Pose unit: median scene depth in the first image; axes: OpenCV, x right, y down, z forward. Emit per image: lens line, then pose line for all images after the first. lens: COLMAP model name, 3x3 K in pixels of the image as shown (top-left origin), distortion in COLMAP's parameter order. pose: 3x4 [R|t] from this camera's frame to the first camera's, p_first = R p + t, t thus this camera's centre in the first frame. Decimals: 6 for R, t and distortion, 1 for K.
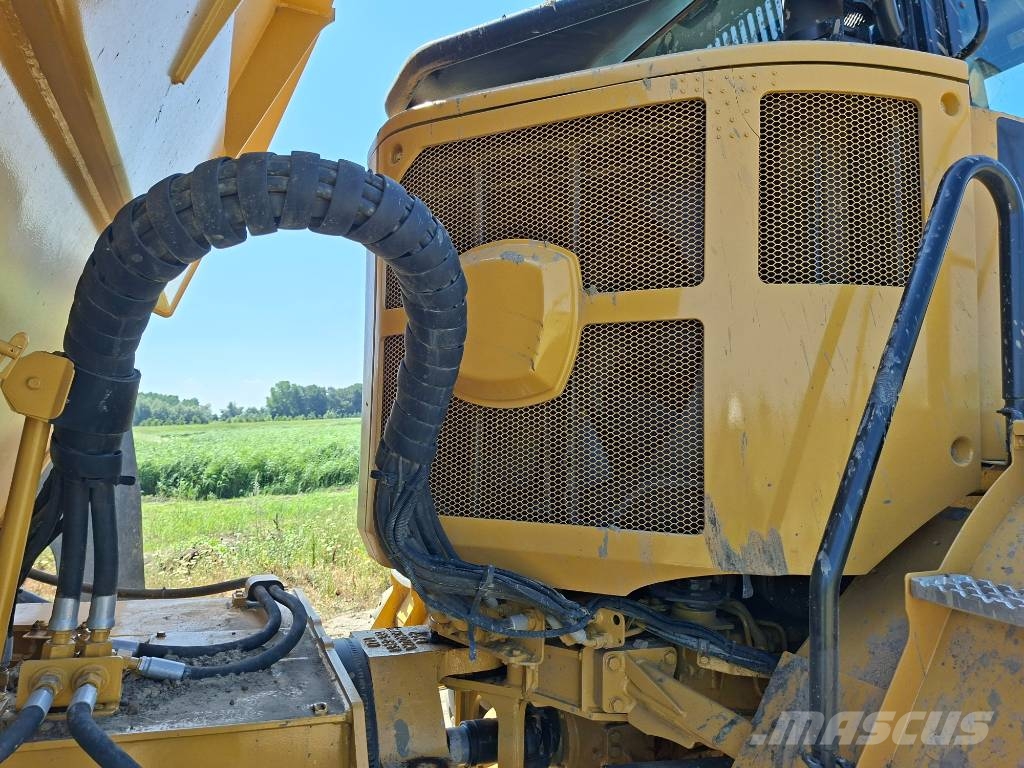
lens RADIAL K [[701.8, 0, 512.0], [0, 701.8, 384.0], [0, 0, 1]] dist [0.123323, -0.161416]
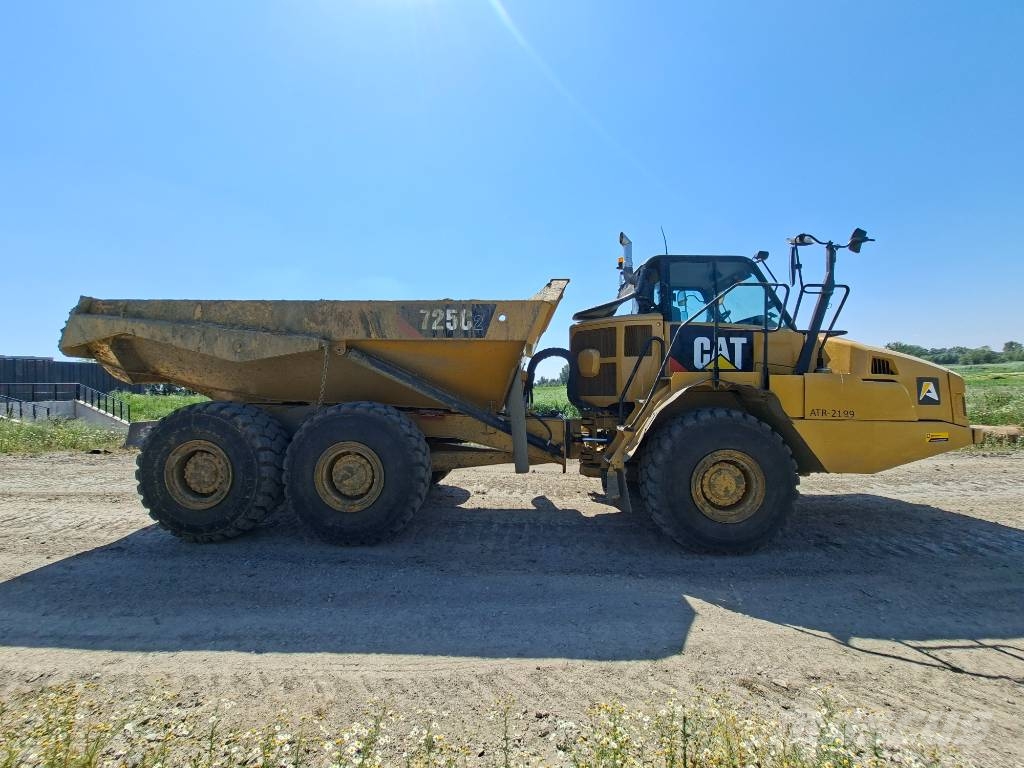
lens RADIAL K [[701.8, 0, 512.0], [0, 701.8, 384.0], [0, 0, 1]] dist [0.123323, -0.161416]
pose [[0.916313, 0.003958, -0.400444, 1.874291], [0.010704, 0.999352, 0.034371, -0.122500], [0.400321, -0.035781, 0.915676, -4.994140]]
